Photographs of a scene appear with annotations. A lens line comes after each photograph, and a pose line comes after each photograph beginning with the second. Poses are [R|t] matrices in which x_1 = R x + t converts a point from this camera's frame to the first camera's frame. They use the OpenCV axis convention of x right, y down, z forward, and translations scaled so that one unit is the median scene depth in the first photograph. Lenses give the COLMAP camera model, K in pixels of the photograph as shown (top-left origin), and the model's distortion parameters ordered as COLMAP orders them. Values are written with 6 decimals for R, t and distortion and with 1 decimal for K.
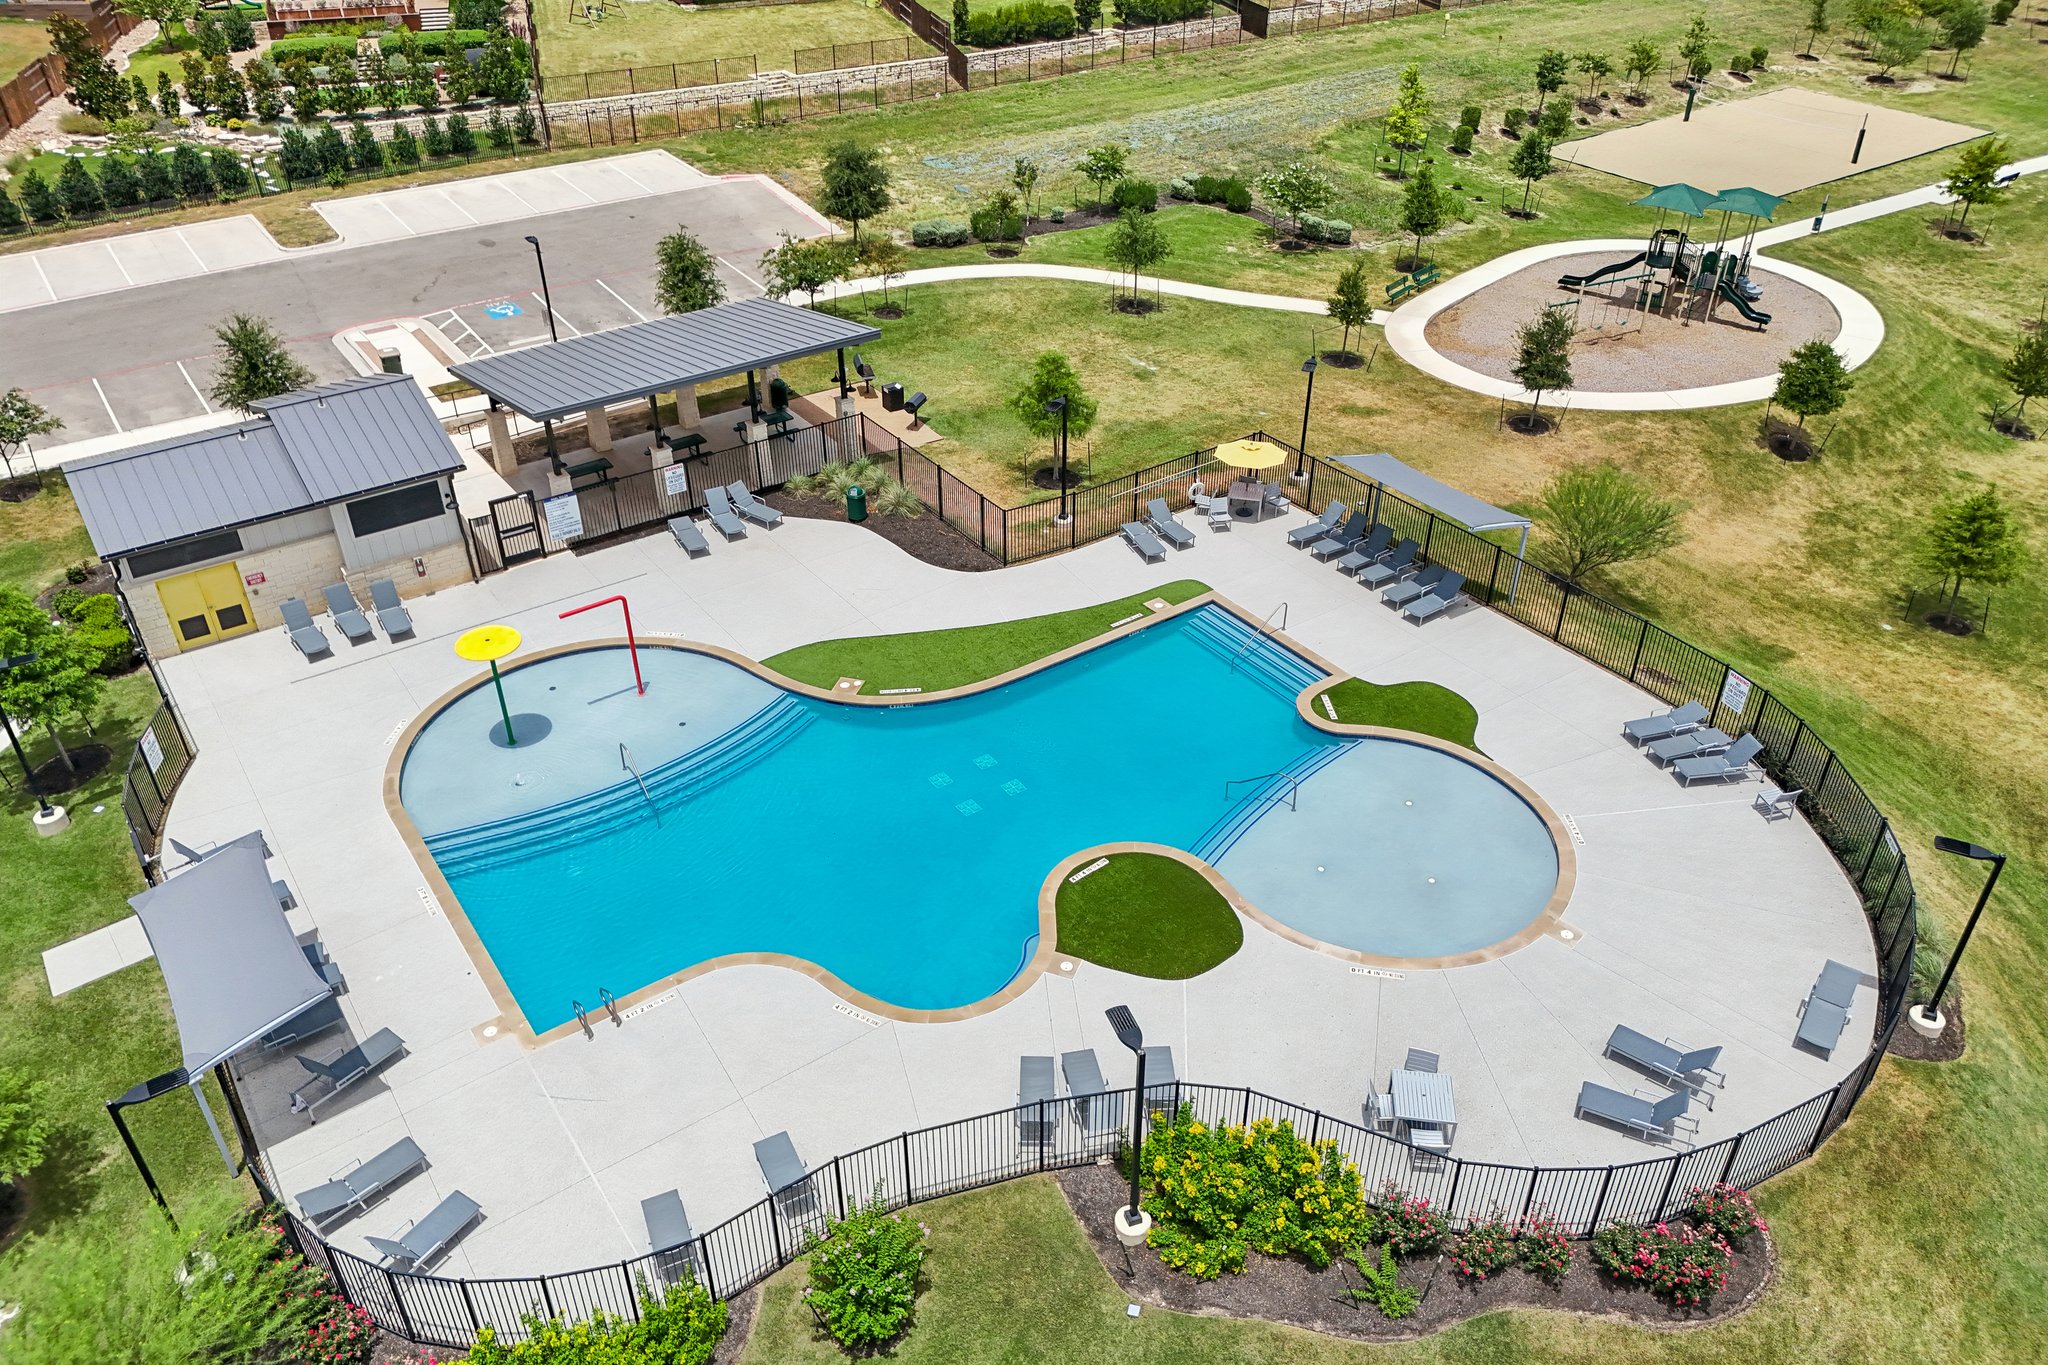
lens RADIAL K [[1509.6, 0, 1024.0], [0, 1509.6, 682.5], [0, 0, 1]] dist [0.073626, -0.078786]
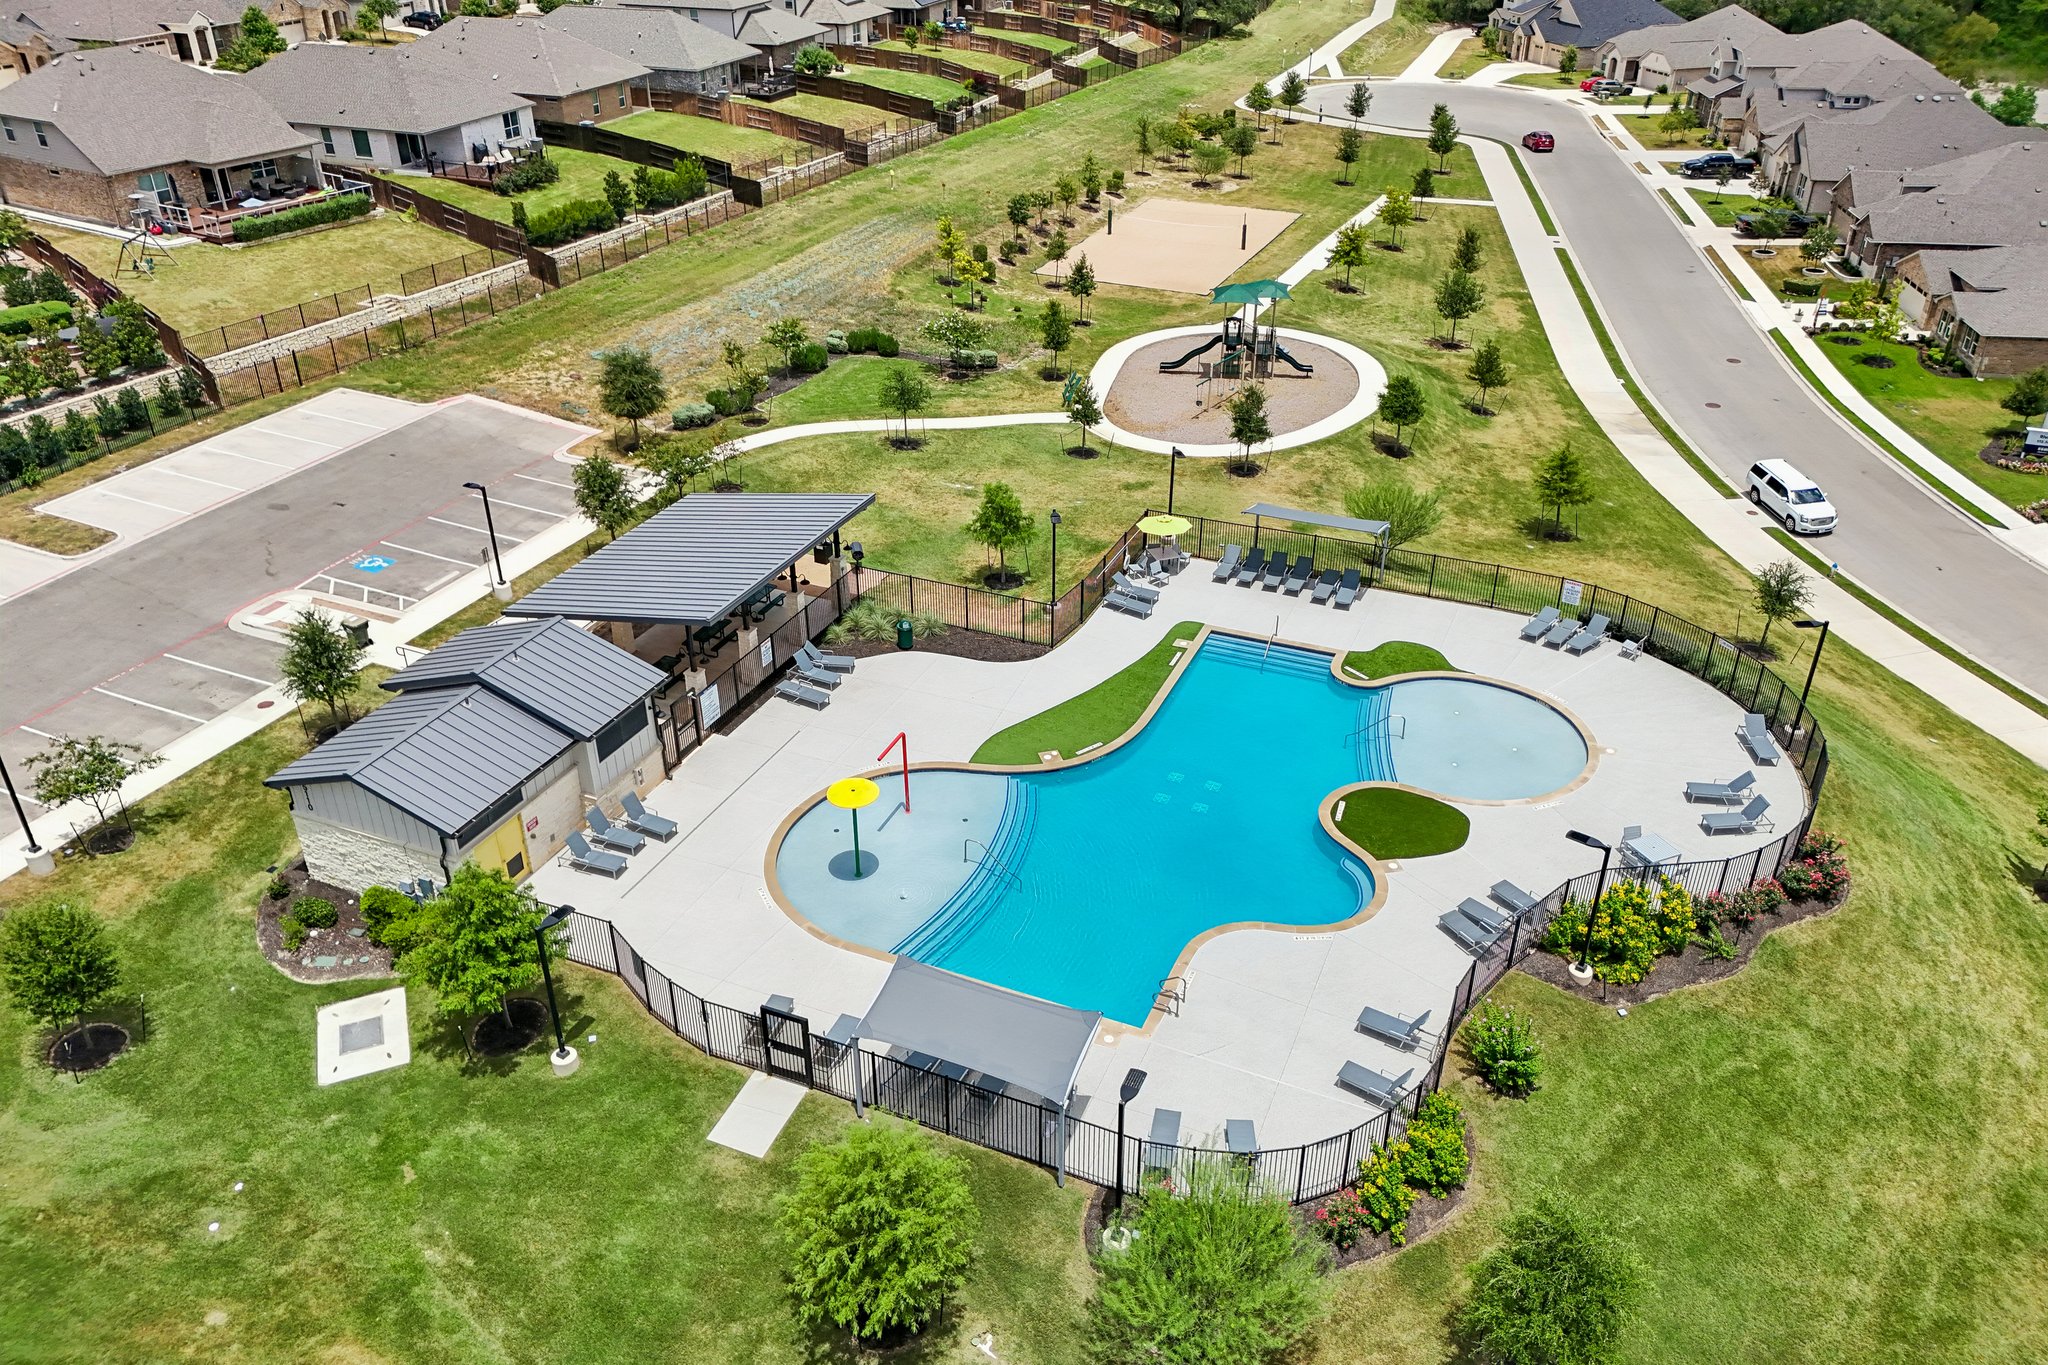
lens RADIAL K [[1504.7, 0, 1024.0], [0, 1504.7, 682.5], [0, 0, 1]] dist [0.111159, -0.123343]
pose [[0.854109, -0.260491, 0.450159, -0.495779], [0.291463, 0.956582, 0.000532, -0.046607], [-0.430752, 0.130751, 0.892948, -0.094551]]
